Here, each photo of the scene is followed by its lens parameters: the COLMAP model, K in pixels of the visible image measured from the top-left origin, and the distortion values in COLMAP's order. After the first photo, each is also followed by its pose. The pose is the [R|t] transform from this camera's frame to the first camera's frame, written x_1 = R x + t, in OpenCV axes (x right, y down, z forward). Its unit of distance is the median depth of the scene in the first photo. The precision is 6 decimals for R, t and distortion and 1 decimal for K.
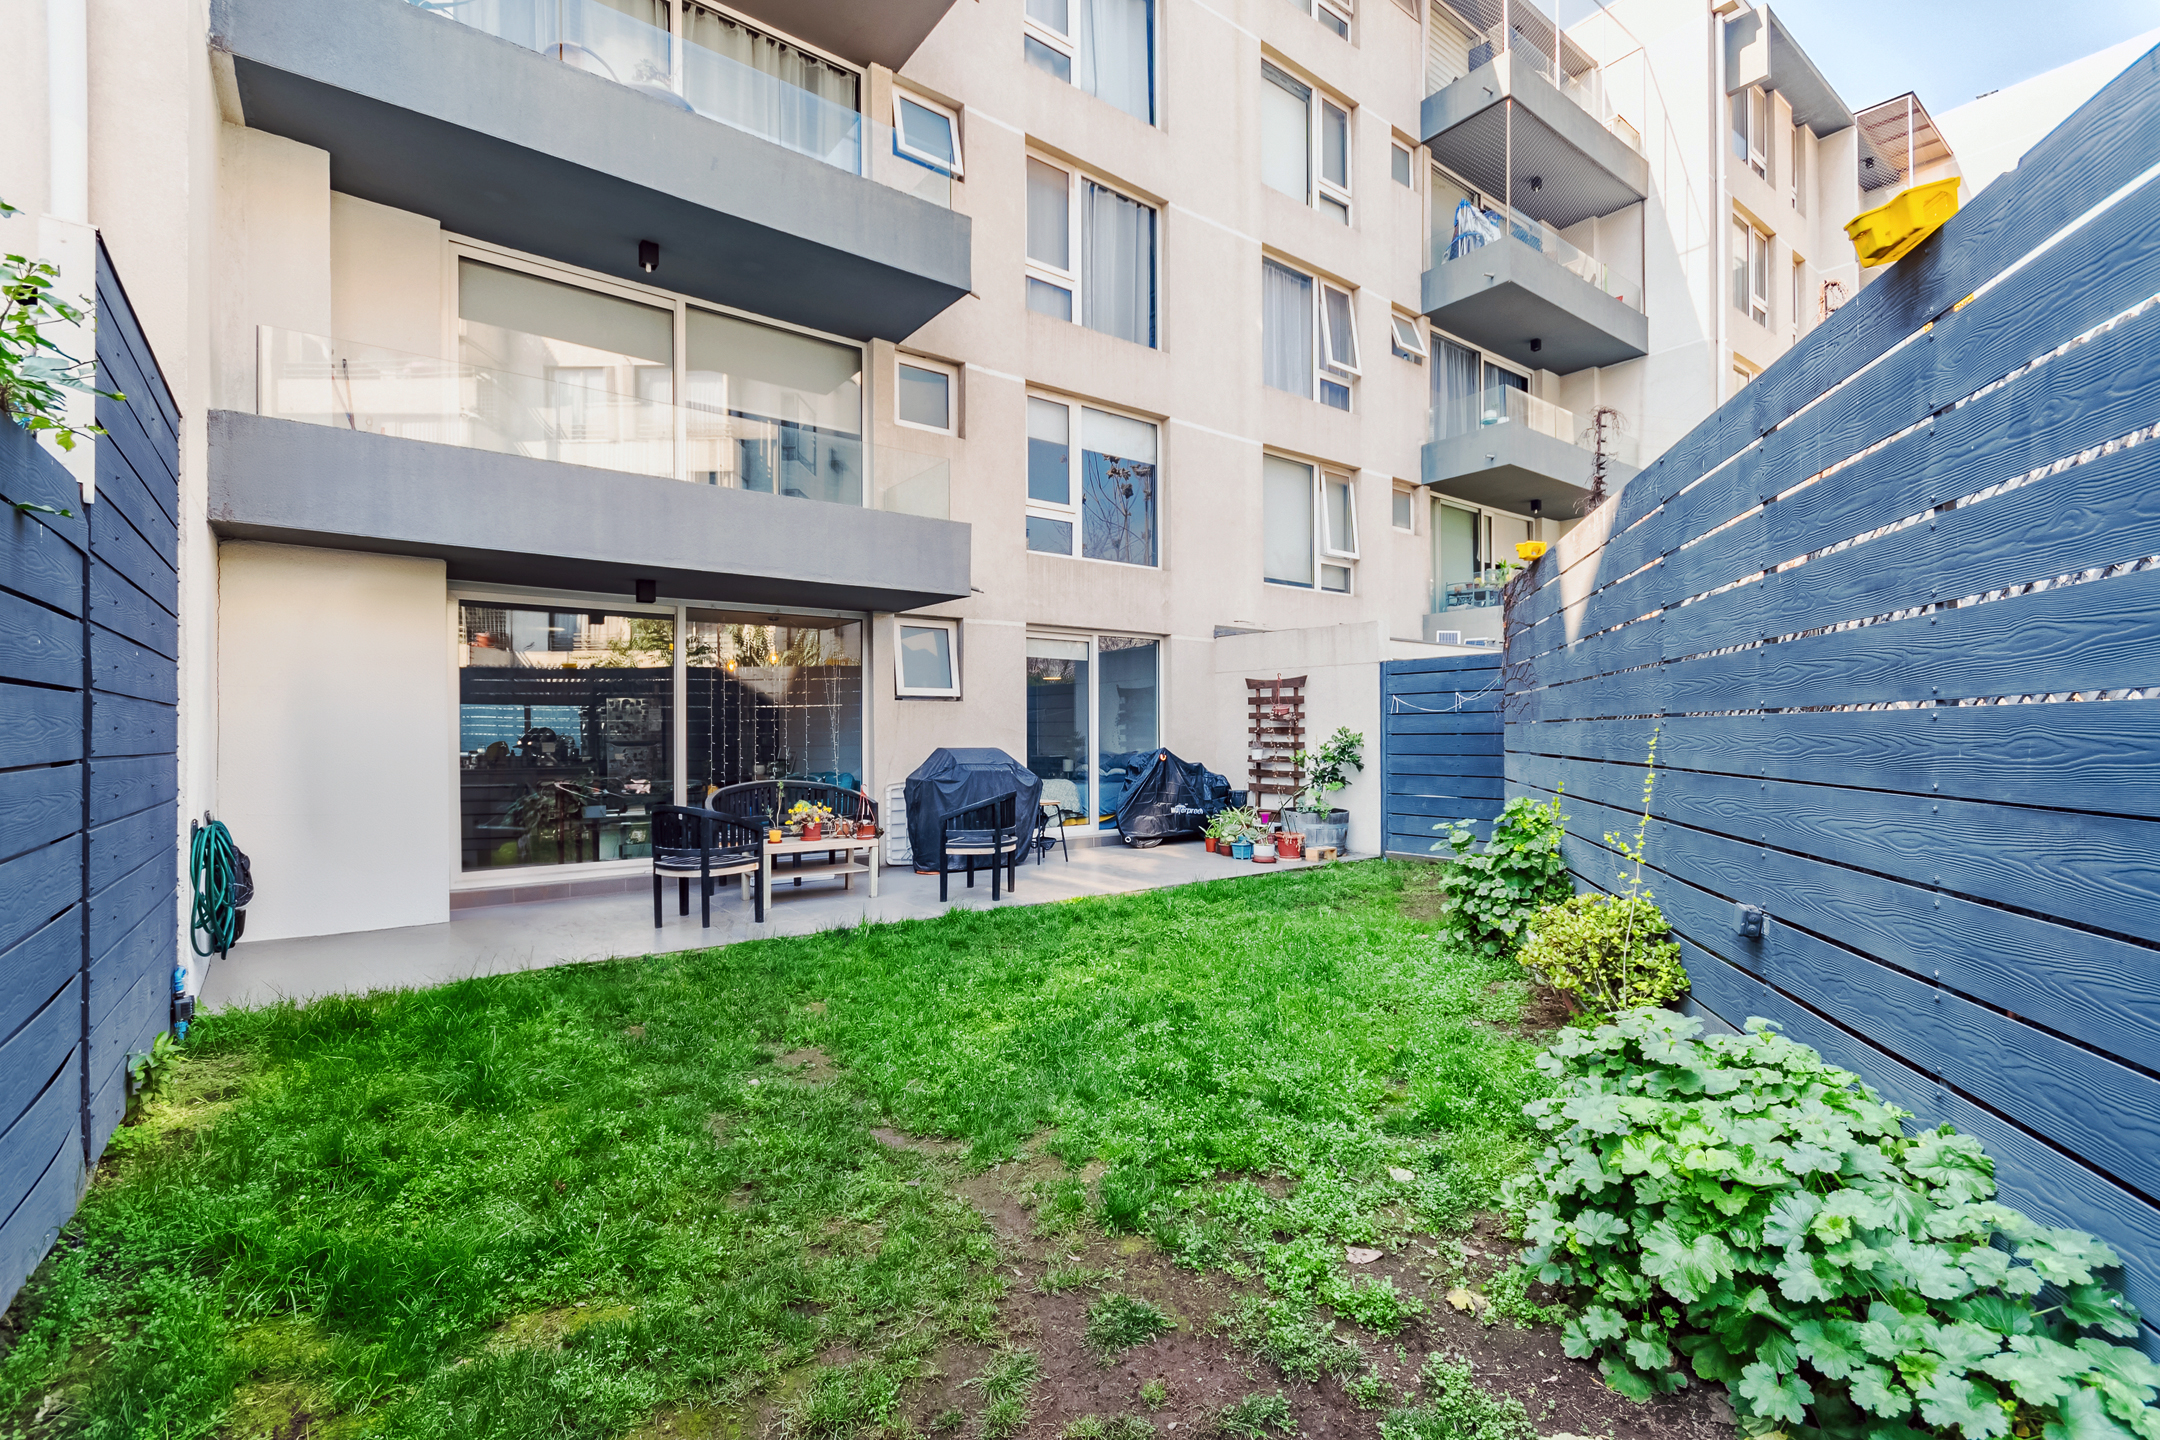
lens RADIAL K [[955.4, 0, 1079.3], [0, 955.4, 725.9], [0, 0, 1]] dist [-0.002569, 0.000348]
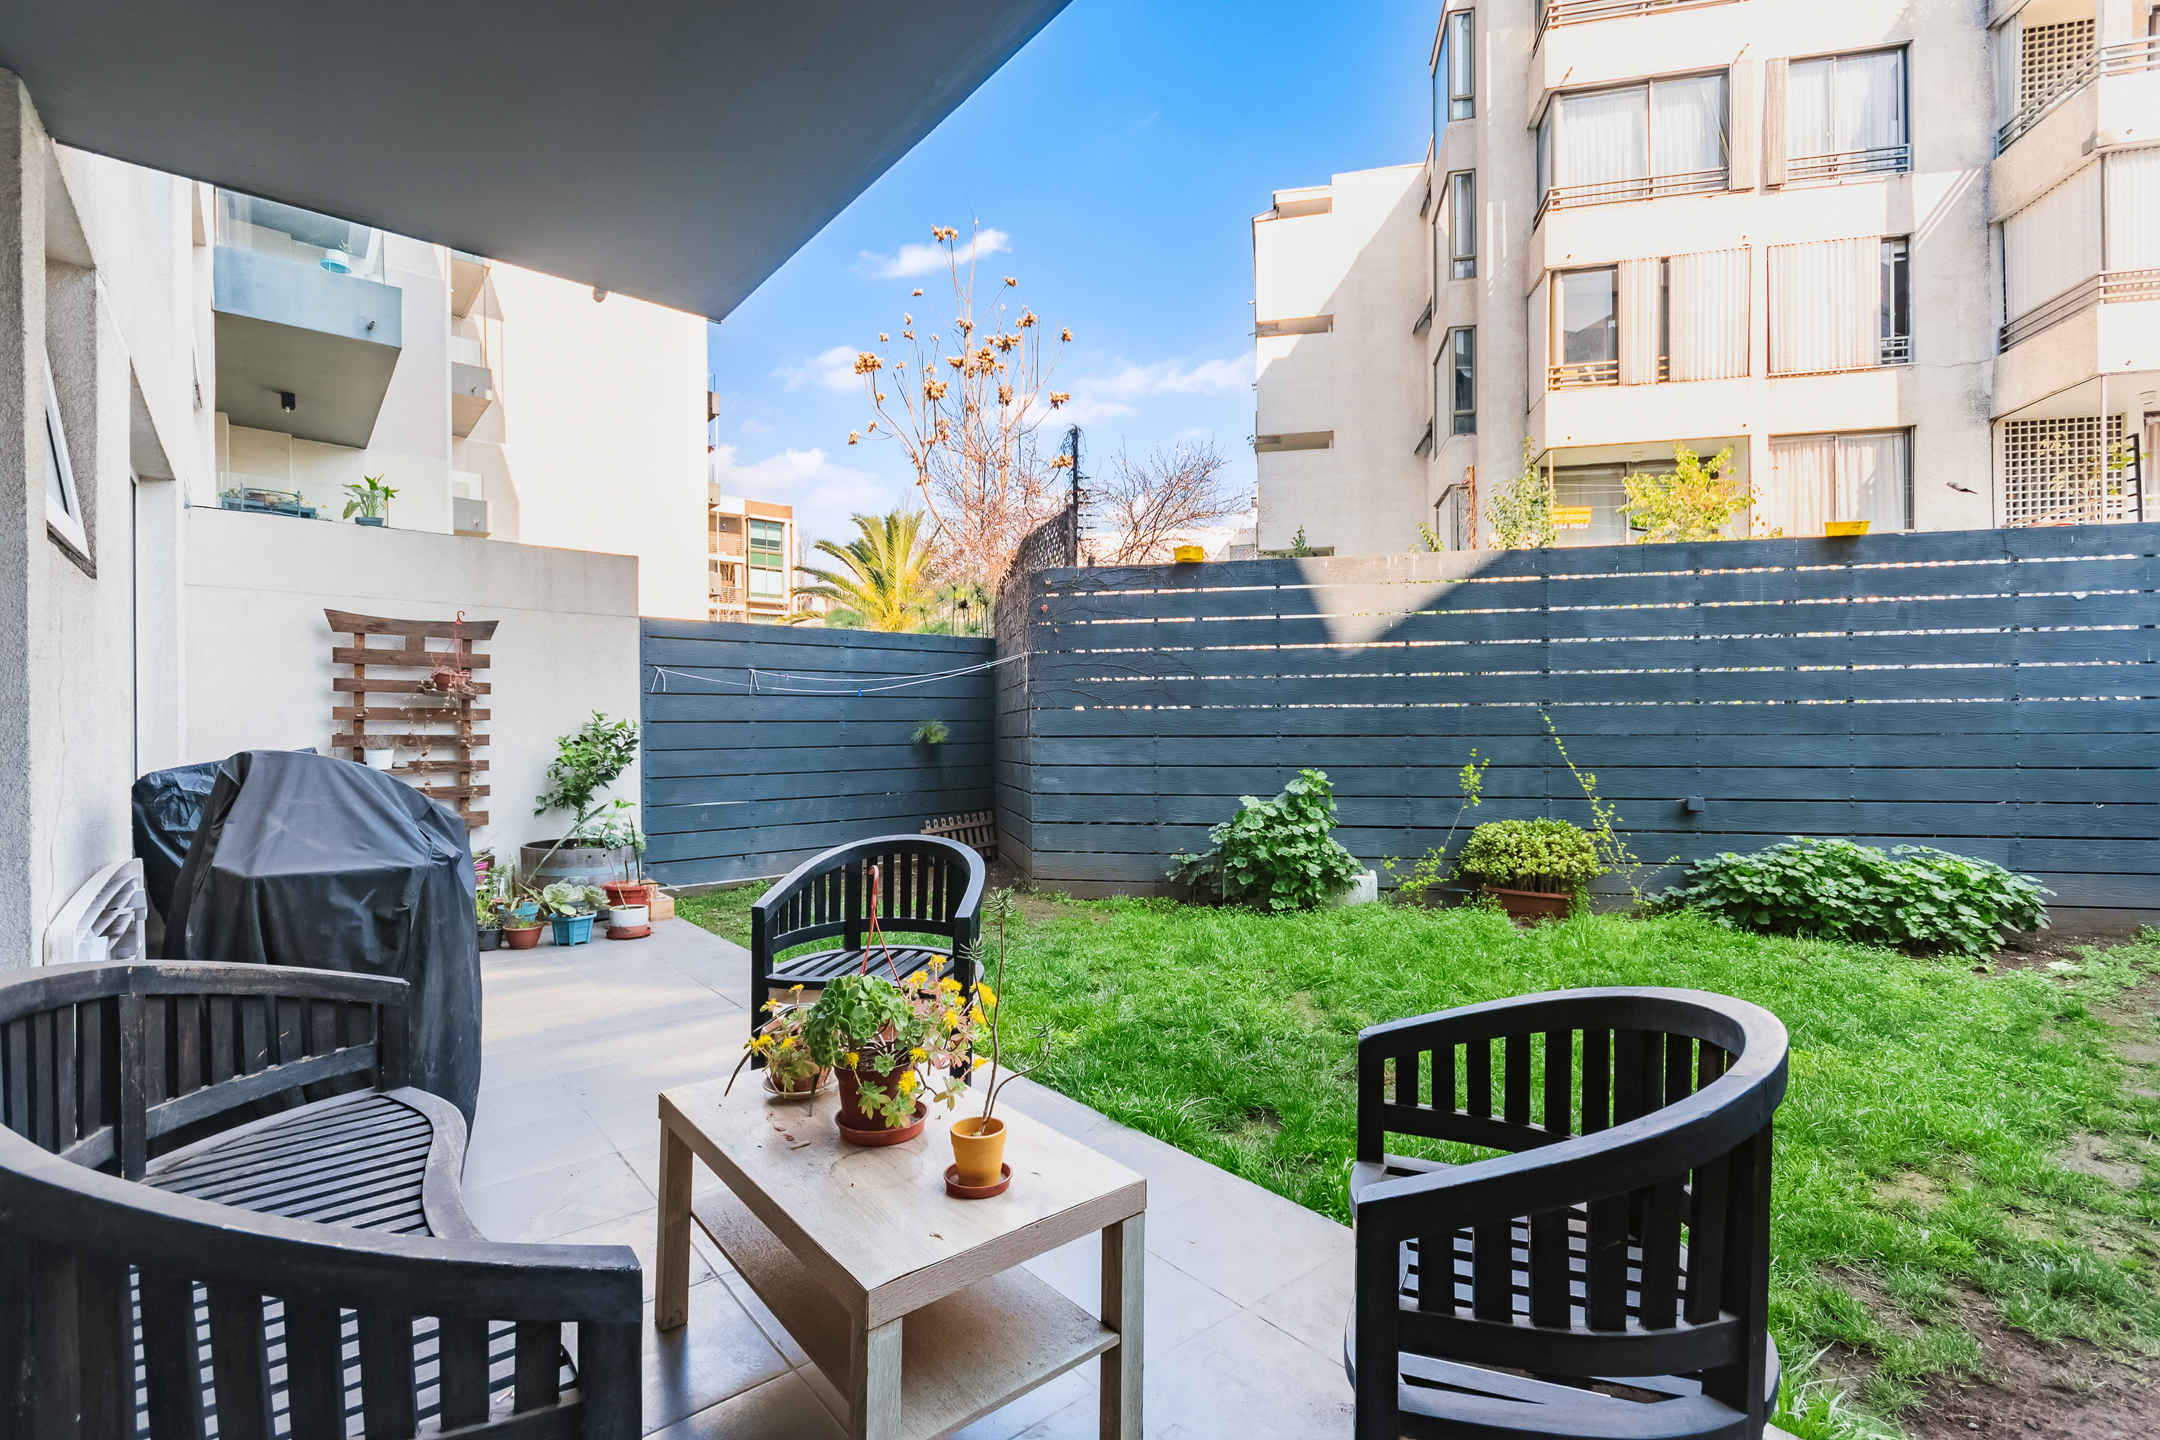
lens RADIAL K [[955.4, 0, 1087.7], [0, 955.4, 717.3], [0, 0, 1]] dist [-0.002569, 0.000348]
pose [[-0.052537, 0.011483, 0.998553, -0.360745], [-0.003093, 0.999927, -0.011661, 0.011806], [-0.998614, -0.003701, -0.052498, 0.665333]]
